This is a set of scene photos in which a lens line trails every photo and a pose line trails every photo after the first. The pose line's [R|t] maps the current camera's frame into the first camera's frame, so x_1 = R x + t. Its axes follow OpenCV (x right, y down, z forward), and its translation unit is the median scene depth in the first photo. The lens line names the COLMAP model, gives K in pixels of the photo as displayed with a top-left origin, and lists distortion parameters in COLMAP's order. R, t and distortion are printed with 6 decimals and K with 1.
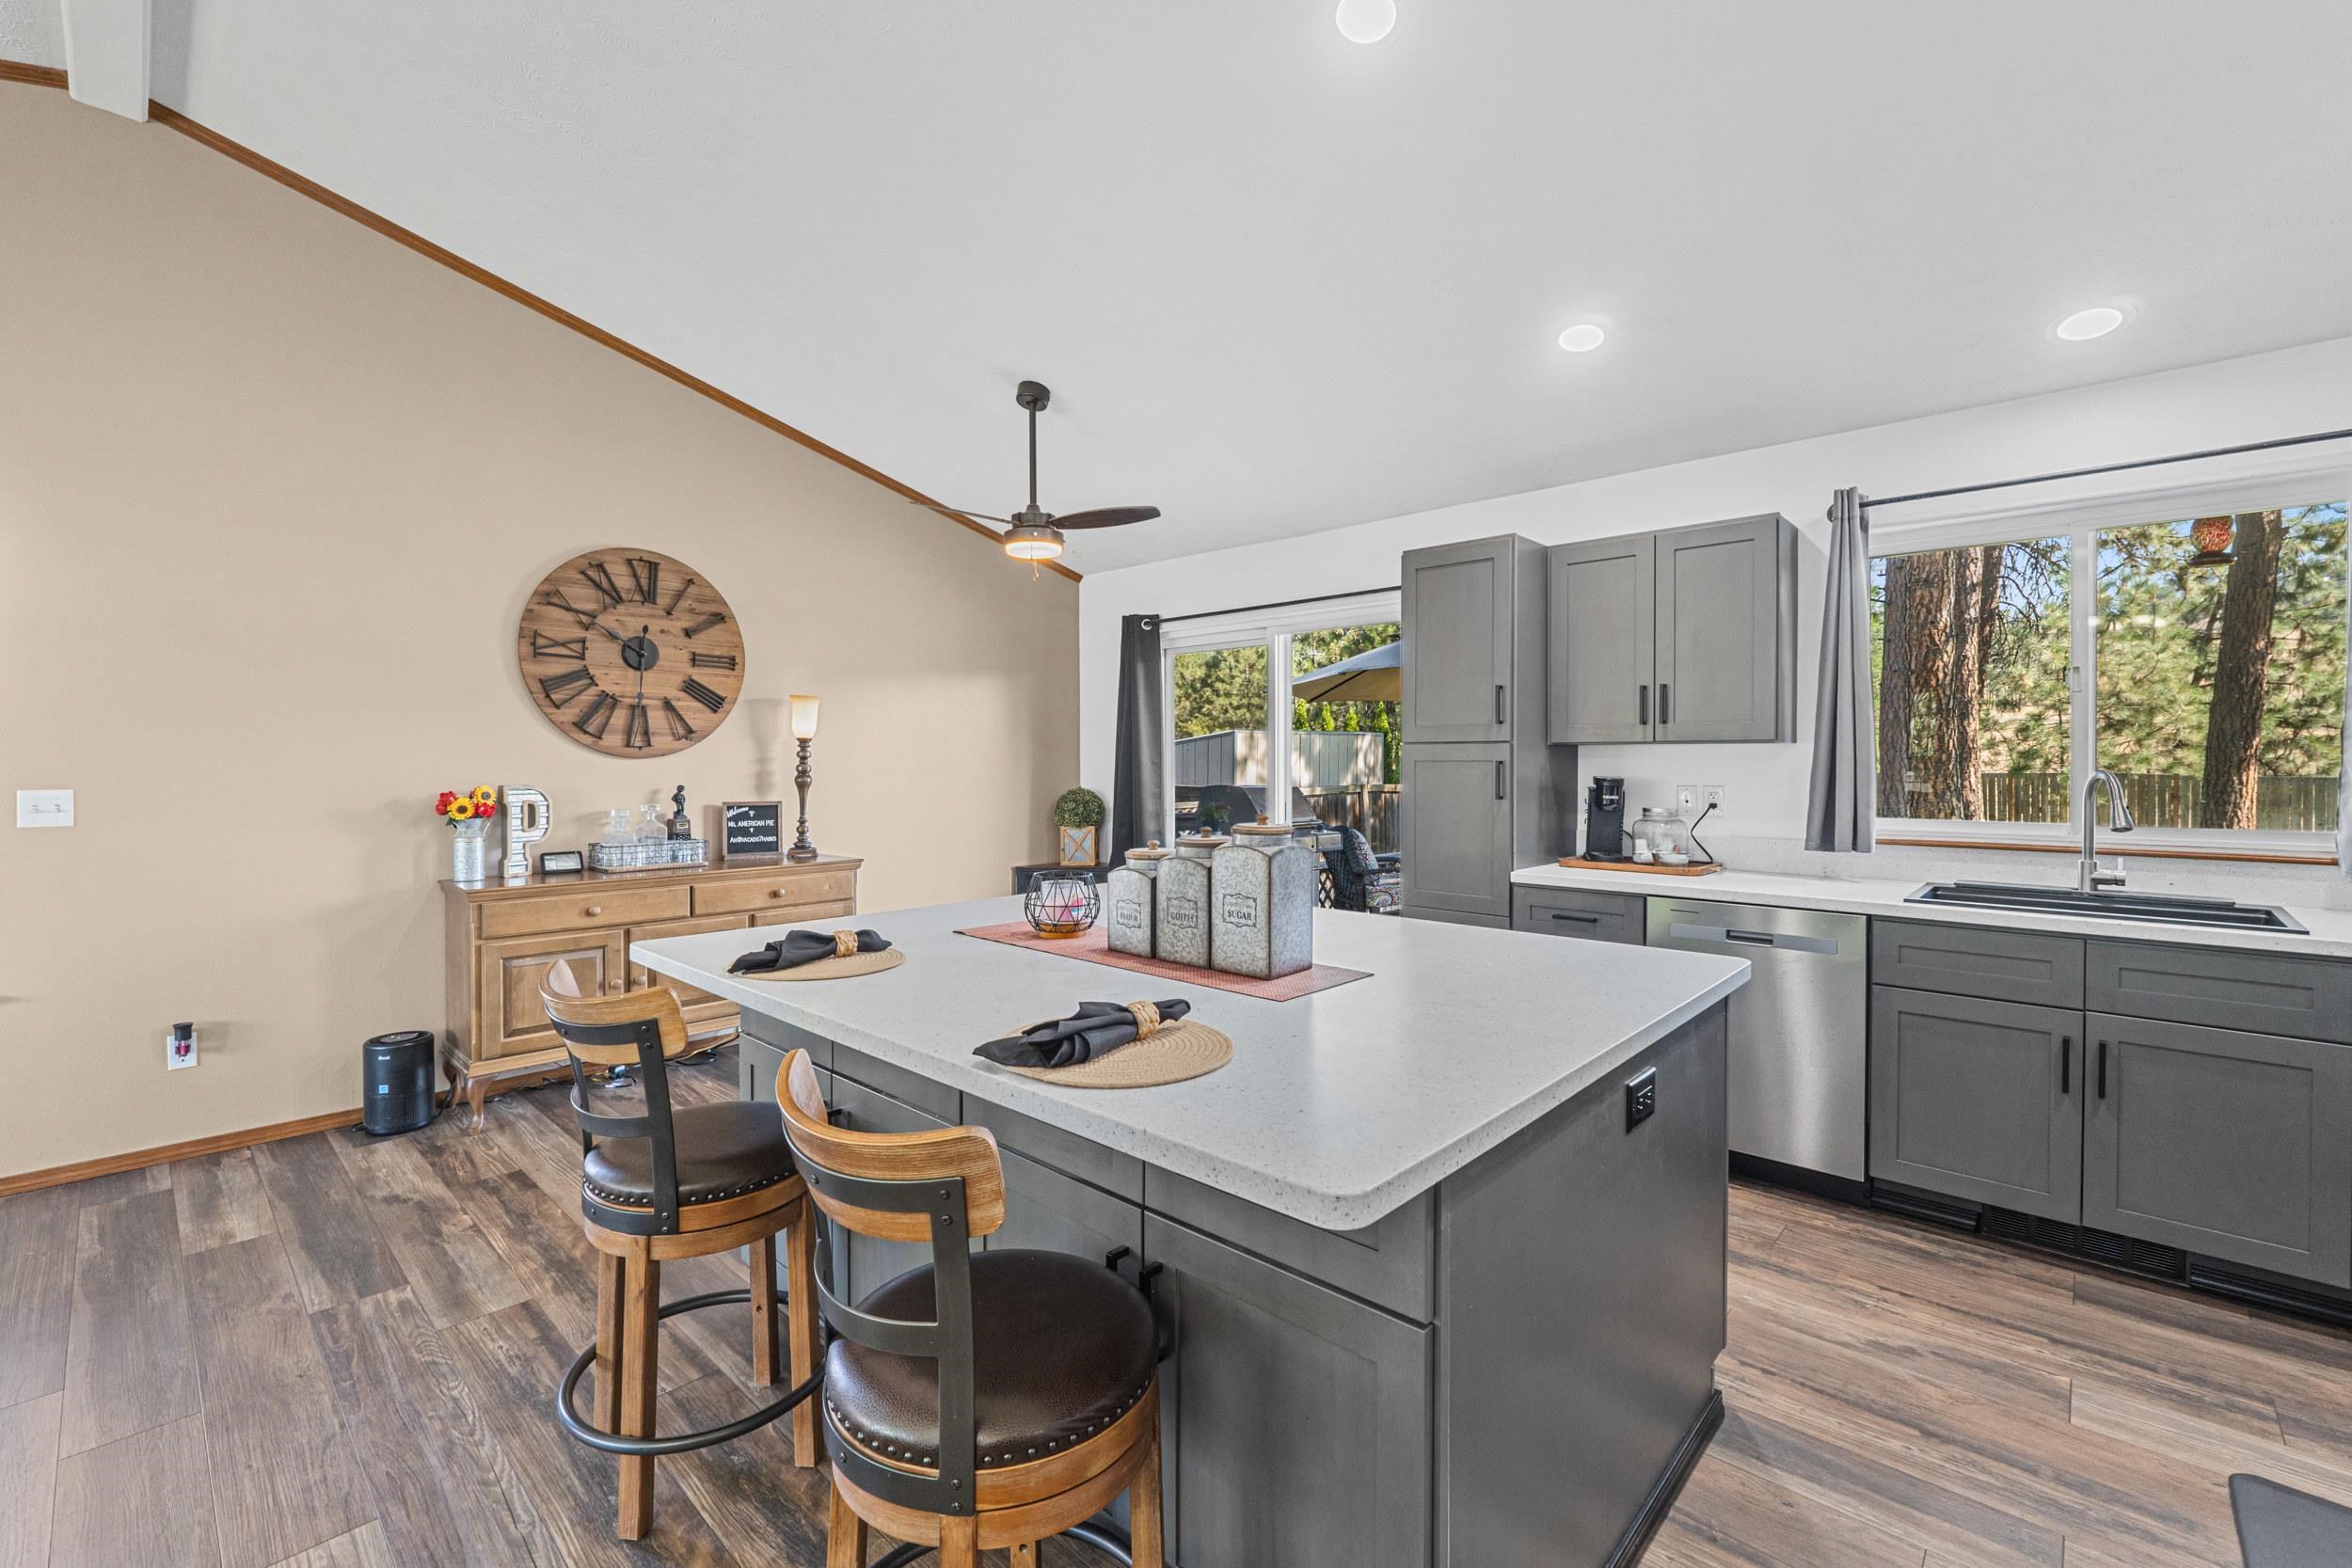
lens RADIAL K [[1007.5, 0, 1167.6], [0, 1007.5, 755.2], [0, 0, 1]] dist [0.000015, 0.000048]
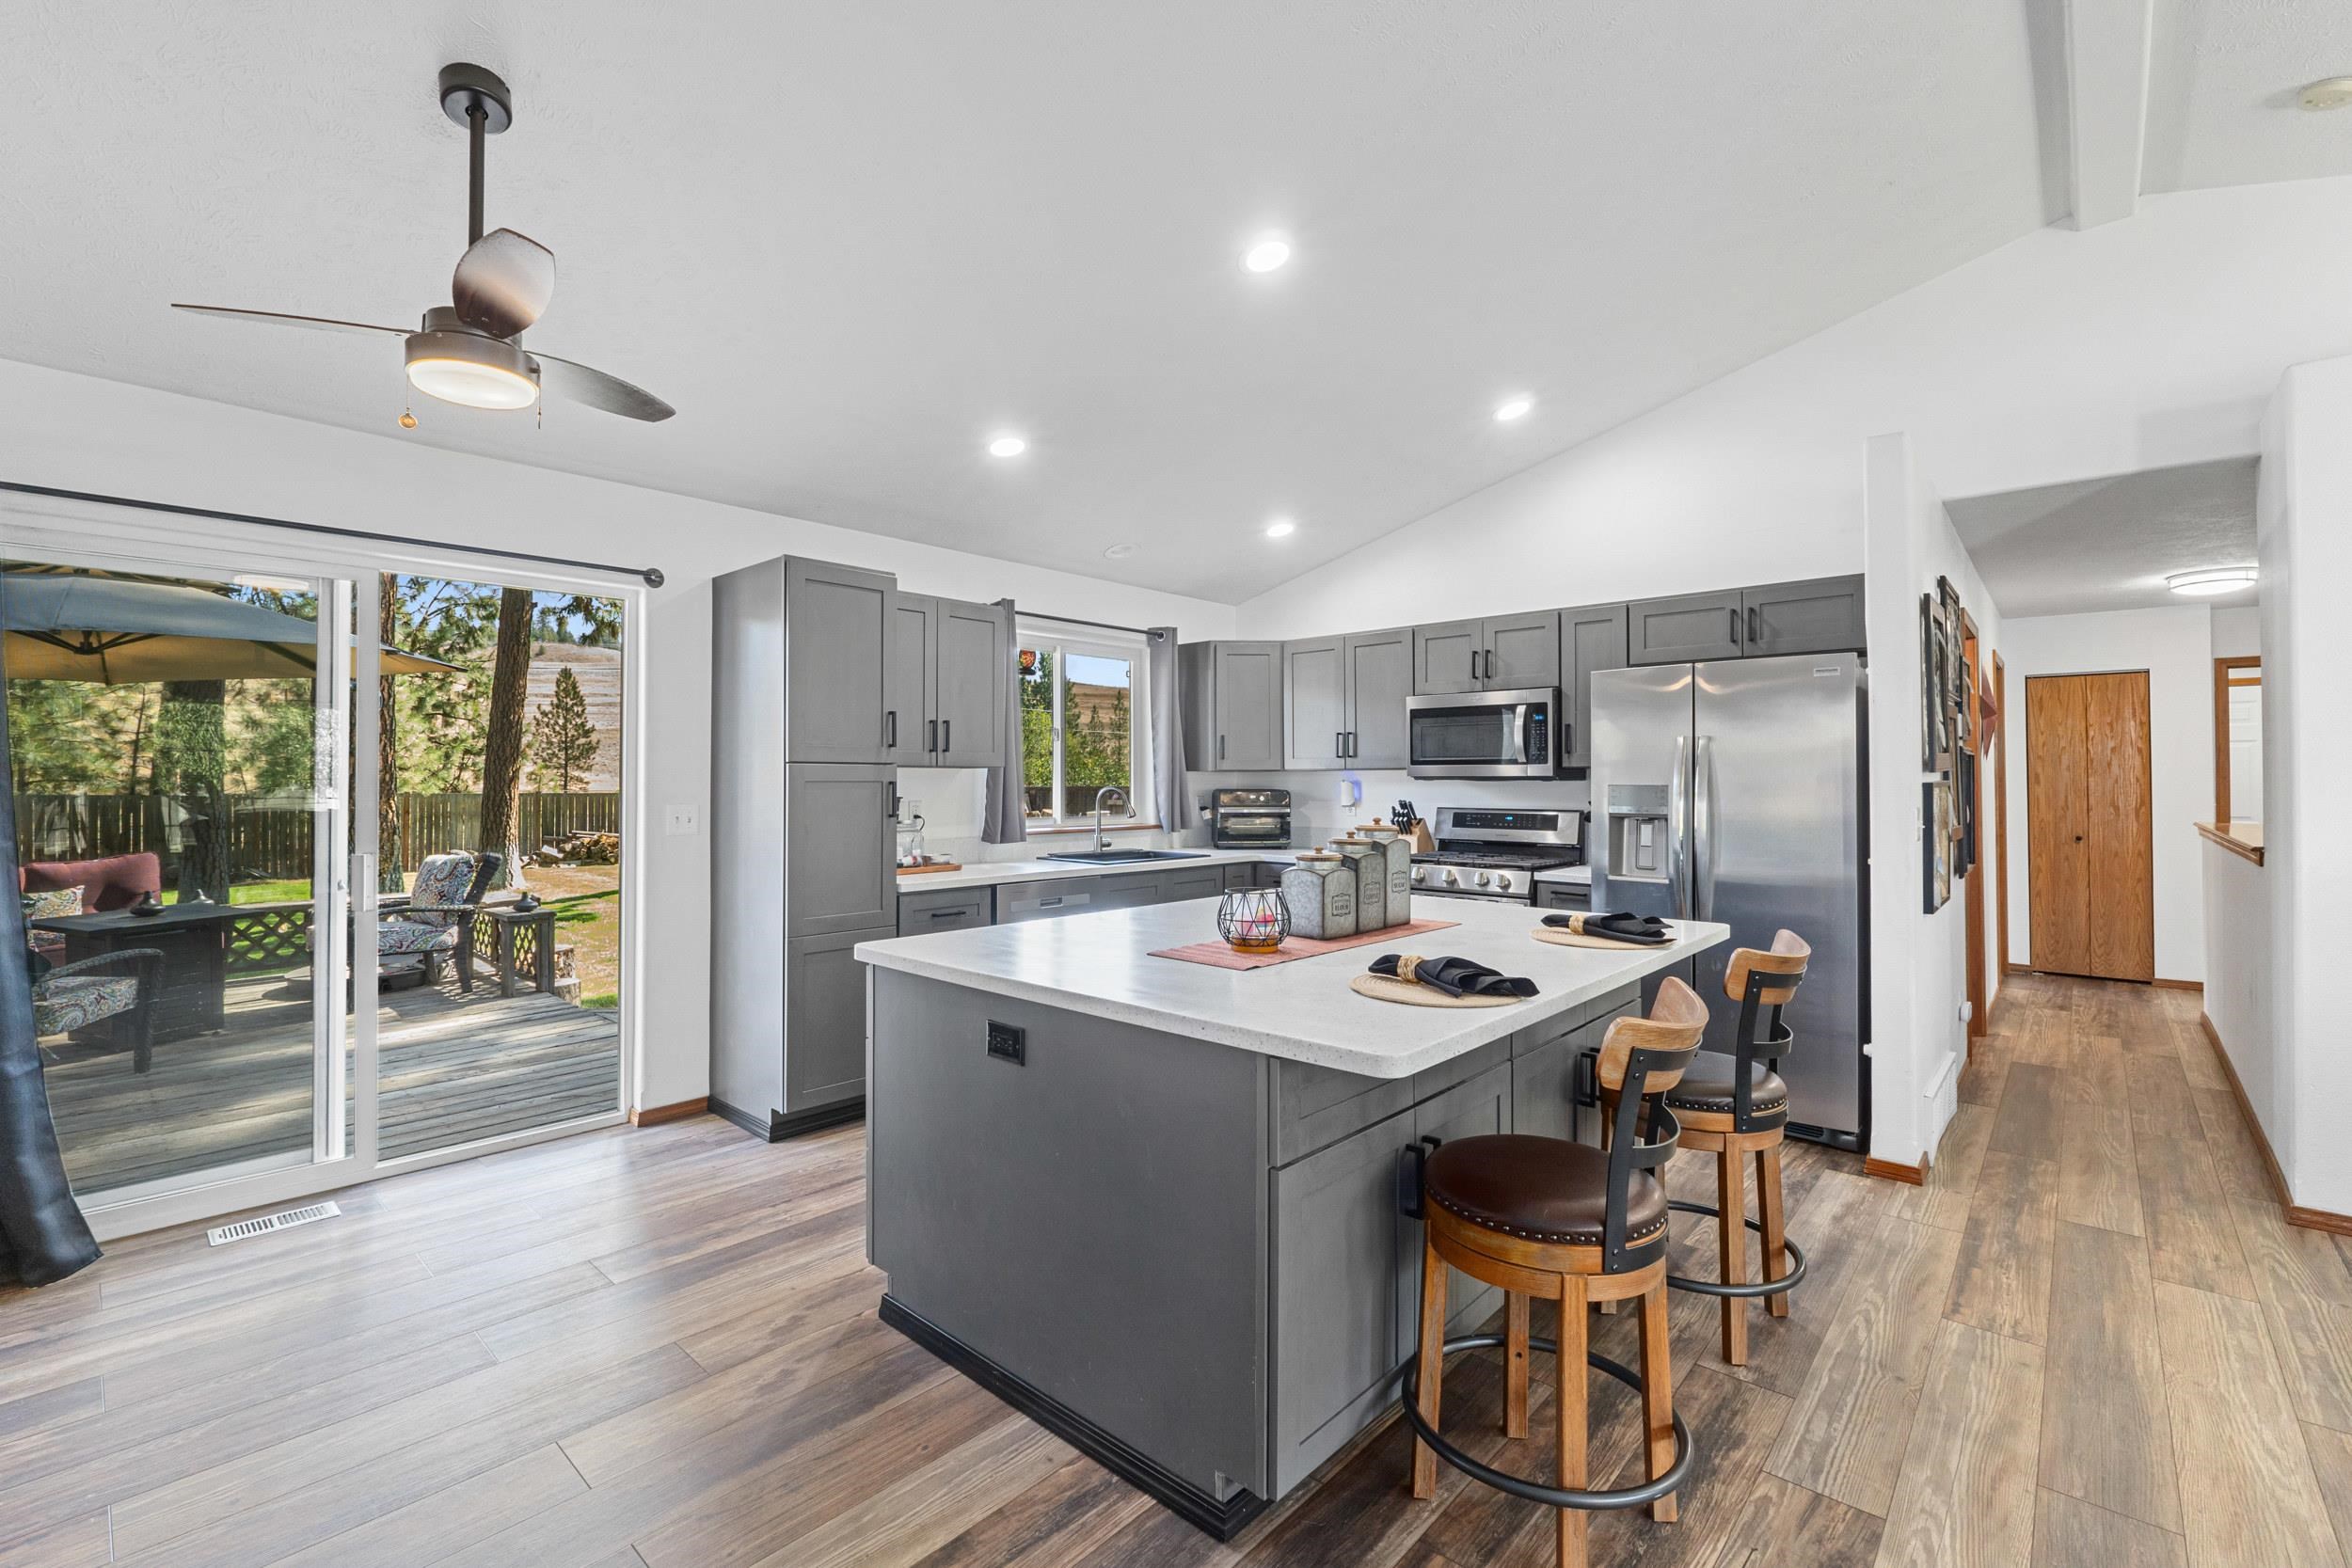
lens RADIAL K [[1007.5, 0, 1167.6], [0, 1007.5, 755.2], [0, 0, 1]] dist [0.000015, 0.000048]
pose [[0.004519, 0.023078, 0.999723, -0.791174], [-0.002534, 0.999731, -0.023066, 0.001278], [-0.999987, -0.002429, 0.004576, 0.741687]]
